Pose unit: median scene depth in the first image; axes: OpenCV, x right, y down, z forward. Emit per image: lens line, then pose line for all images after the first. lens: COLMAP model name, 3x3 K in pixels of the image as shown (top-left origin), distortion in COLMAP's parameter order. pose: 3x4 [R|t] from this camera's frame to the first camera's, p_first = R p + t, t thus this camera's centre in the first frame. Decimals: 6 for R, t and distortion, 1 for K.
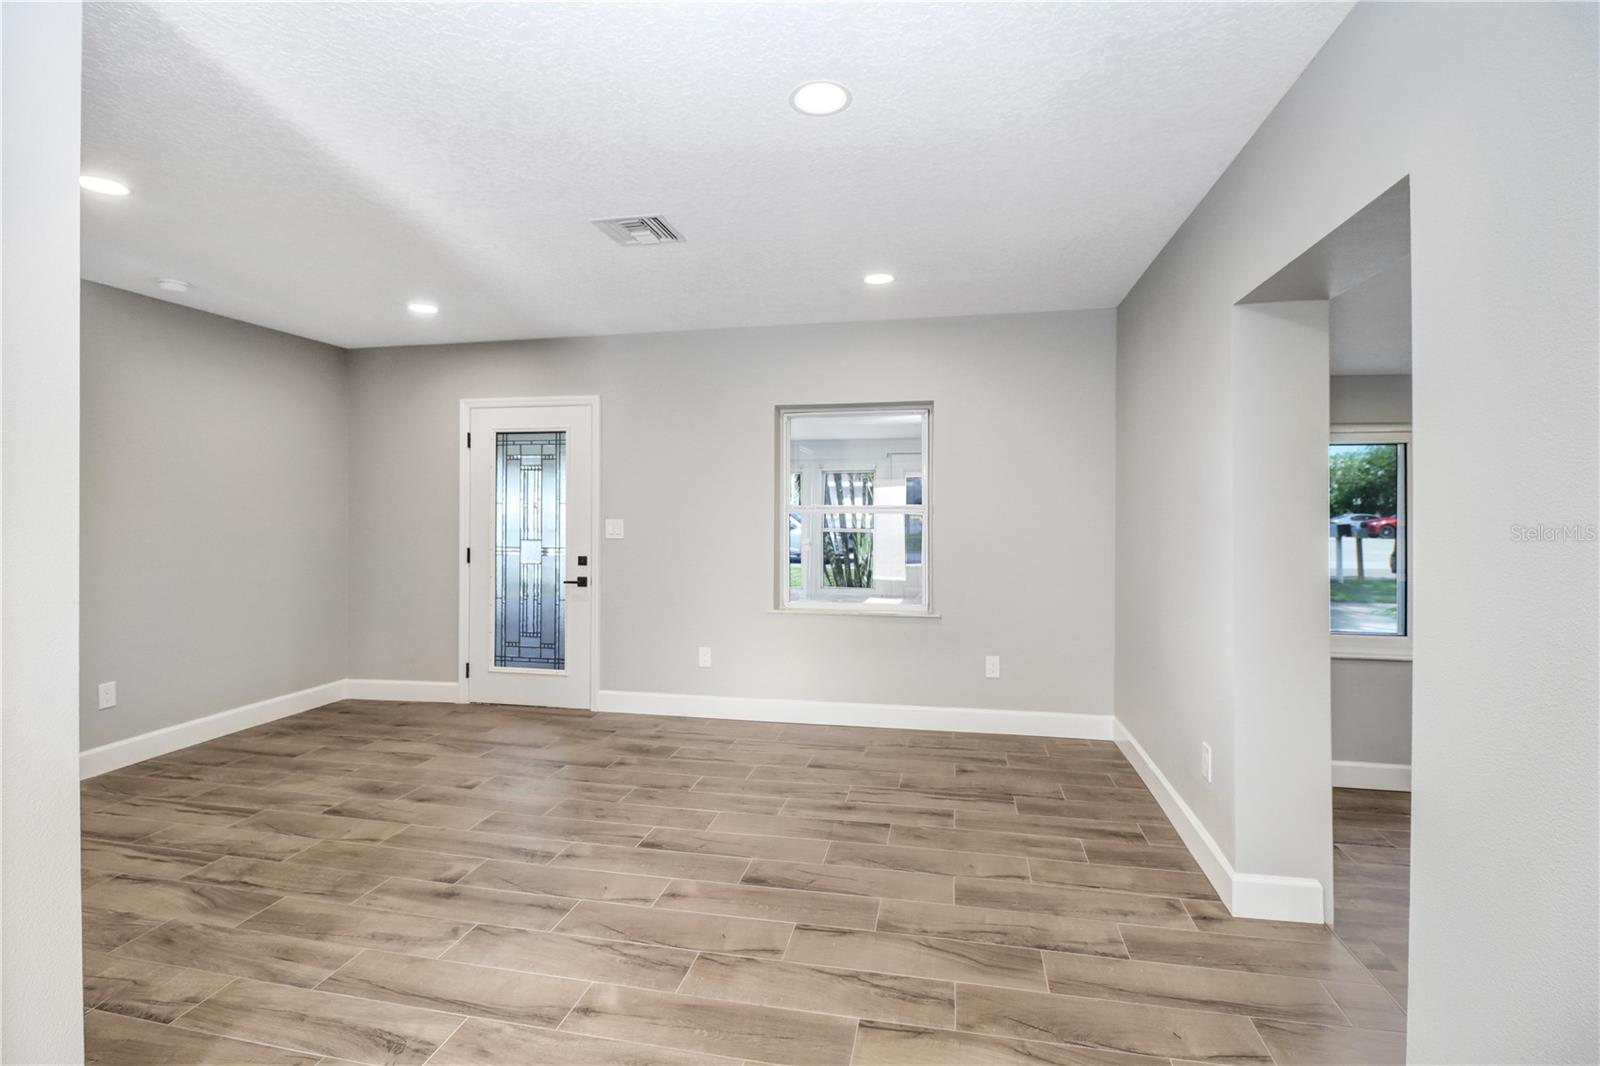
lens RADIAL K [[743.6, 0, 803.9], [0, 743.6, 517.1], [0, 0, 1]] dist [0.000767, -0.014442]
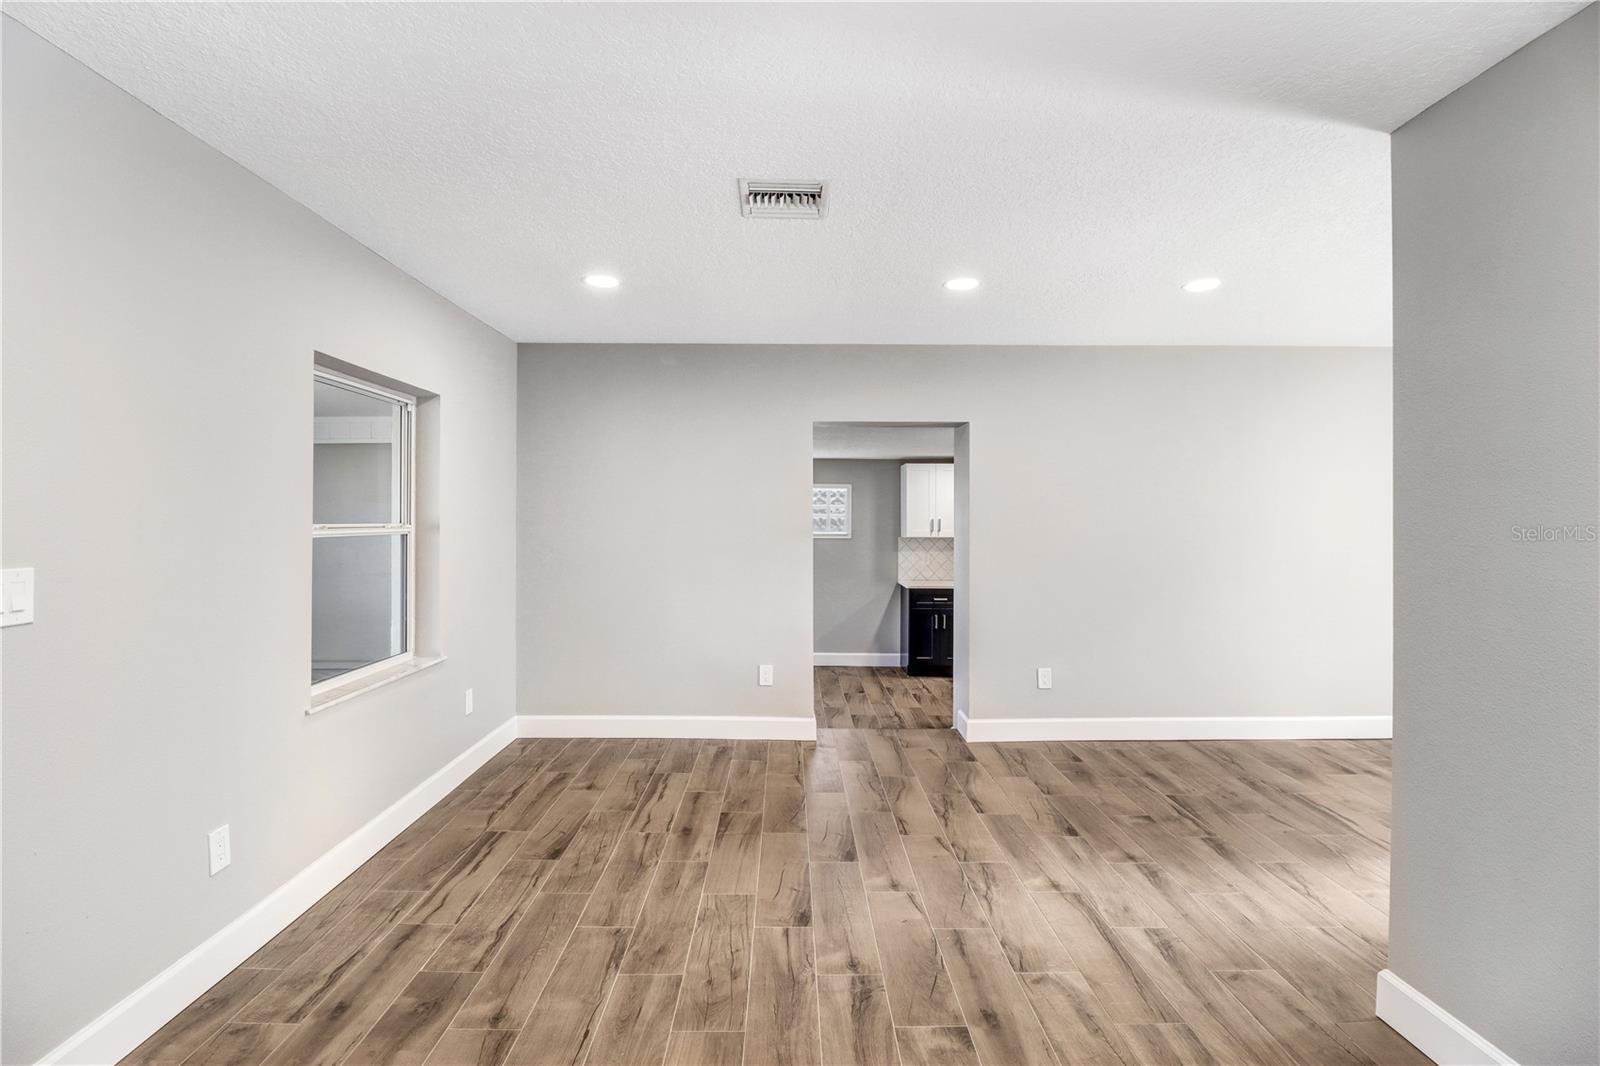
lens RADIAL K [[743.6, 0, 803.9], [0, 743.6, 517.1], [0, 0, 1]] dist [0.000767, -0.014442]
pose [[-0.213736, 0.002963, 0.976887, -1.174349], [0.000786, 0.999996, -0.002861, -0.030836], [-0.976891, 0.000157, -0.213737, 1.313671]]
